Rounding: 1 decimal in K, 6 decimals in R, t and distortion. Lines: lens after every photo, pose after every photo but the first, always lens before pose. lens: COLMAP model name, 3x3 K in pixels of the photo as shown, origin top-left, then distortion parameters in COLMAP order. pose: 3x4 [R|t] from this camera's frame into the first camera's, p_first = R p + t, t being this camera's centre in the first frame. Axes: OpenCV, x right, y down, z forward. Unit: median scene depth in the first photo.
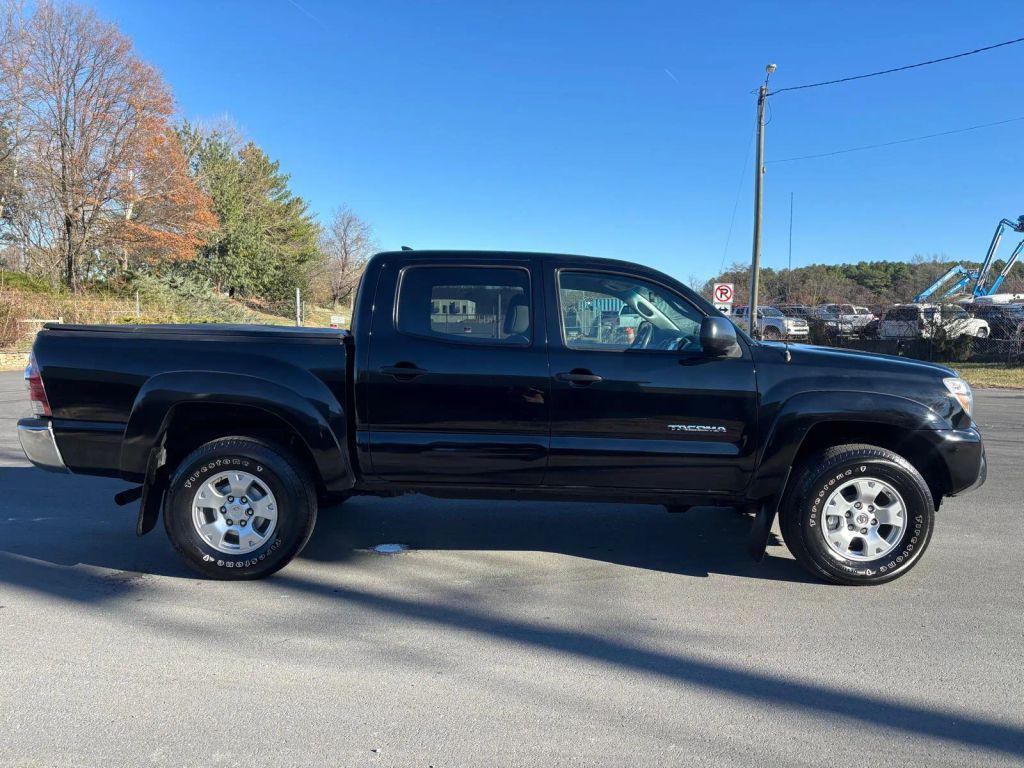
lens RADIAL K [[771.0, 0, 522.3], [0, 771.0, 385.5], [0, 0, 1]] dist [0.041141, -0.053244]
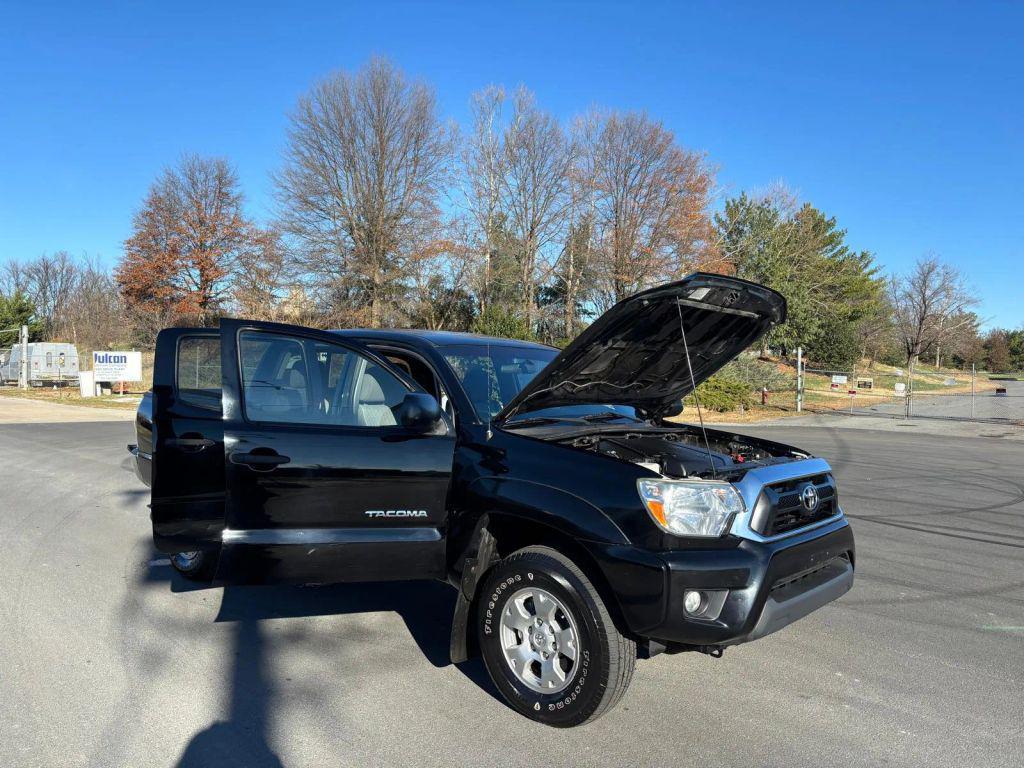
lens RADIAL K [[771.0, 0, 517.8], [0, 771.0, 391.9], [0, 0, 1]] dist [0.041141, -0.053244]
pose [[0.739548, 0.016679, -0.672897, 0.230978], [-0.061136, 0.997225, -0.042474, -0.012916], [0.670322, 0.072549, 0.738516, 0.084630]]
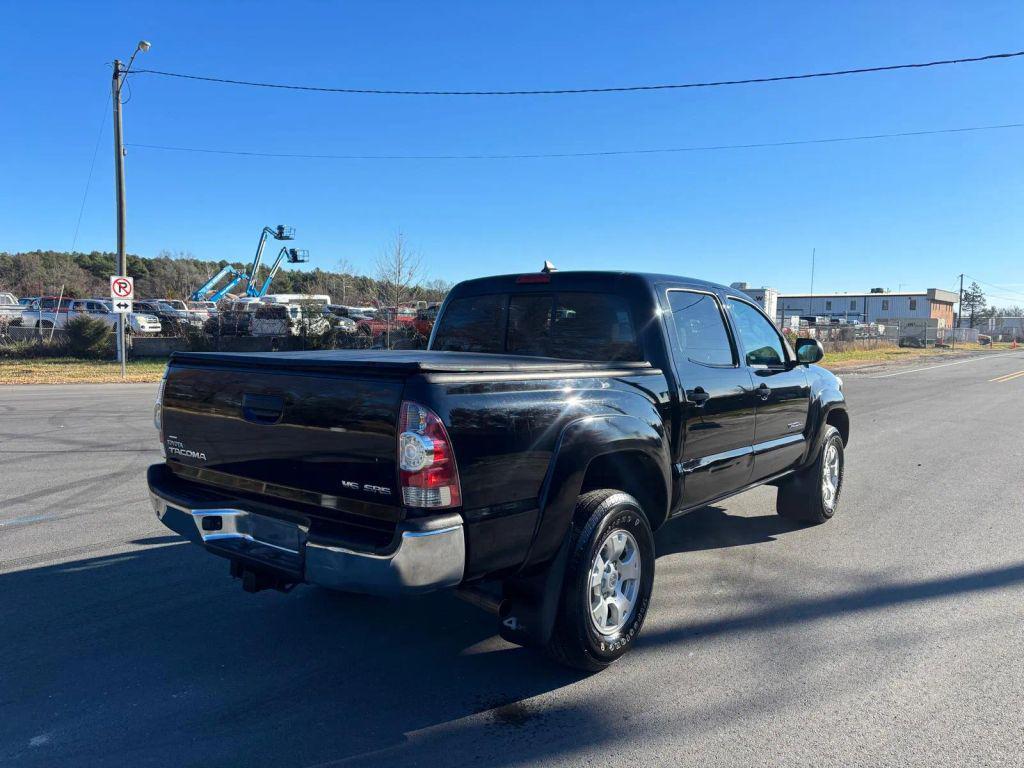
lens RADIAL K [[771.0, 0, 512.9], [0, 771.0, 388.2], [0, 0, 1]] dist [0.041141, -0.053244]
pose [[0.599398, -0.062870, 0.797978, -0.255019], [0.052513, 0.997852, 0.039172, -0.019186], [-0.798727, 0.018425, 0.601412, 0.136994]]
